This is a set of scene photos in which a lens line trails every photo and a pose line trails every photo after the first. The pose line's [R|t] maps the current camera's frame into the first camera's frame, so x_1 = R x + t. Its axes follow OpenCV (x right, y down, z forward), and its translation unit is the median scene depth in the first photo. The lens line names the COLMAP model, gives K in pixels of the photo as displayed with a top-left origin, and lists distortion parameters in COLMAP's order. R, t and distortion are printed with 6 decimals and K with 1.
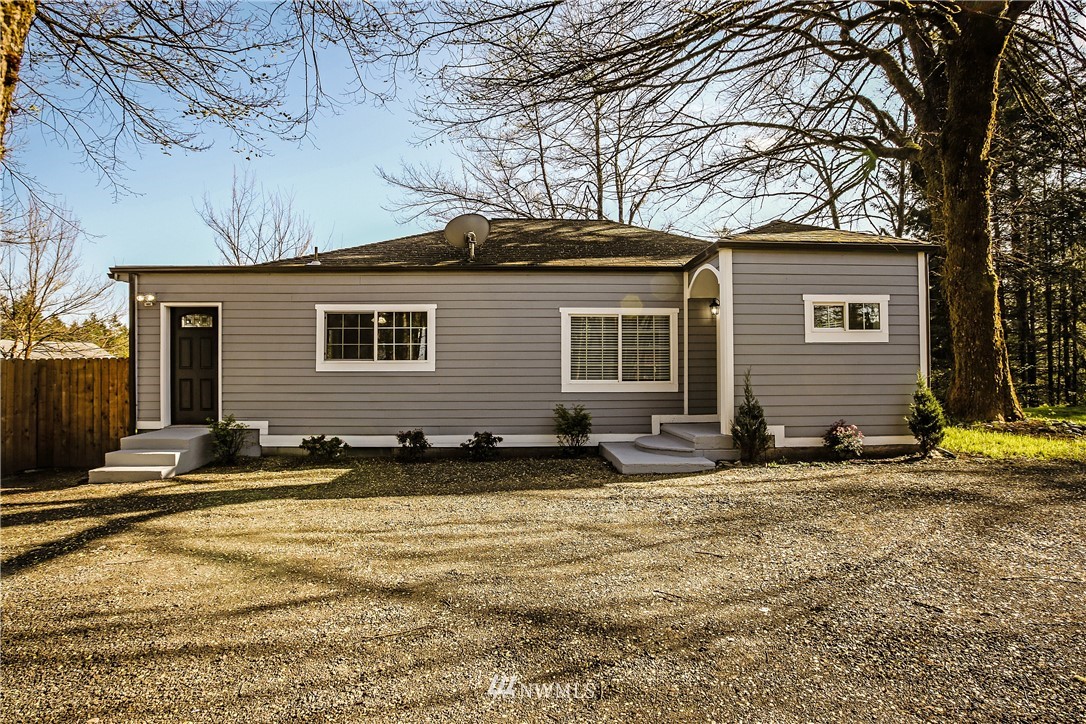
lens RADIAL K [[480.8, 0, 547.2], [0, 480.8, 353.3], [0, 0, 1]] dist [-0.028119, 0.005735]
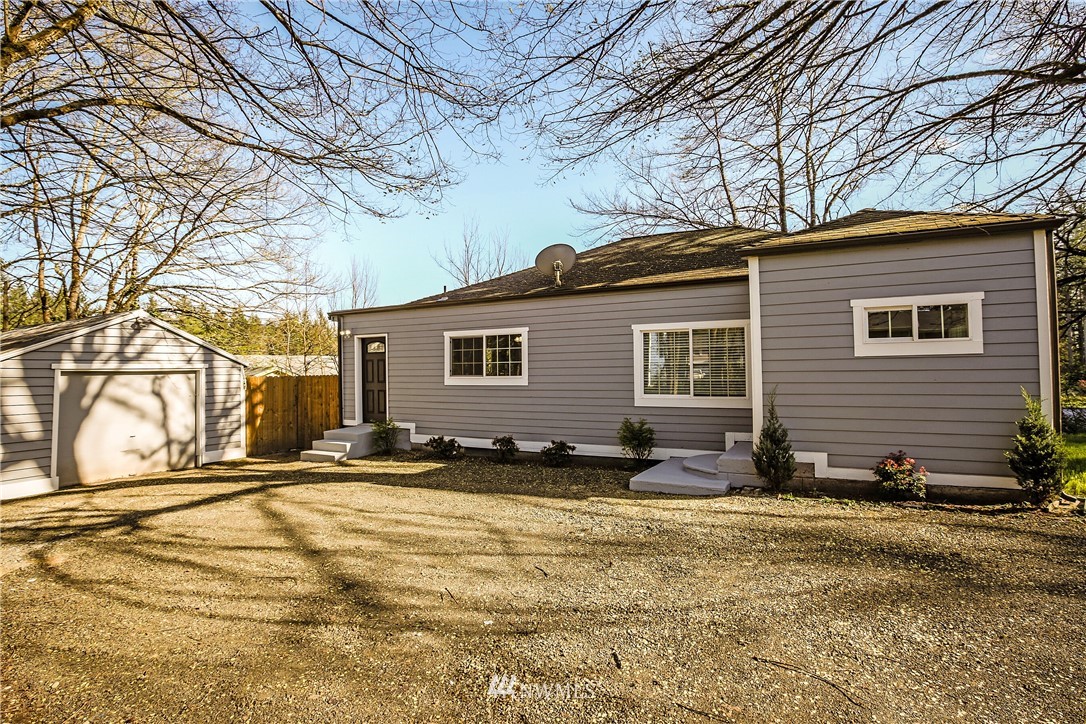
lens RADIAL K [[480.8, 0, 608.2], [0, 480.8, 347.8], [0, 0, 1]] dist [-0.028119, 0.005735]
pose [[0.901638, -0.026190, -0.431697, 0.505041], [0.019113, 0.999603, -0.020725, -0.028520], [0.432068, 0.010435, 0.901780, 0.047169]]
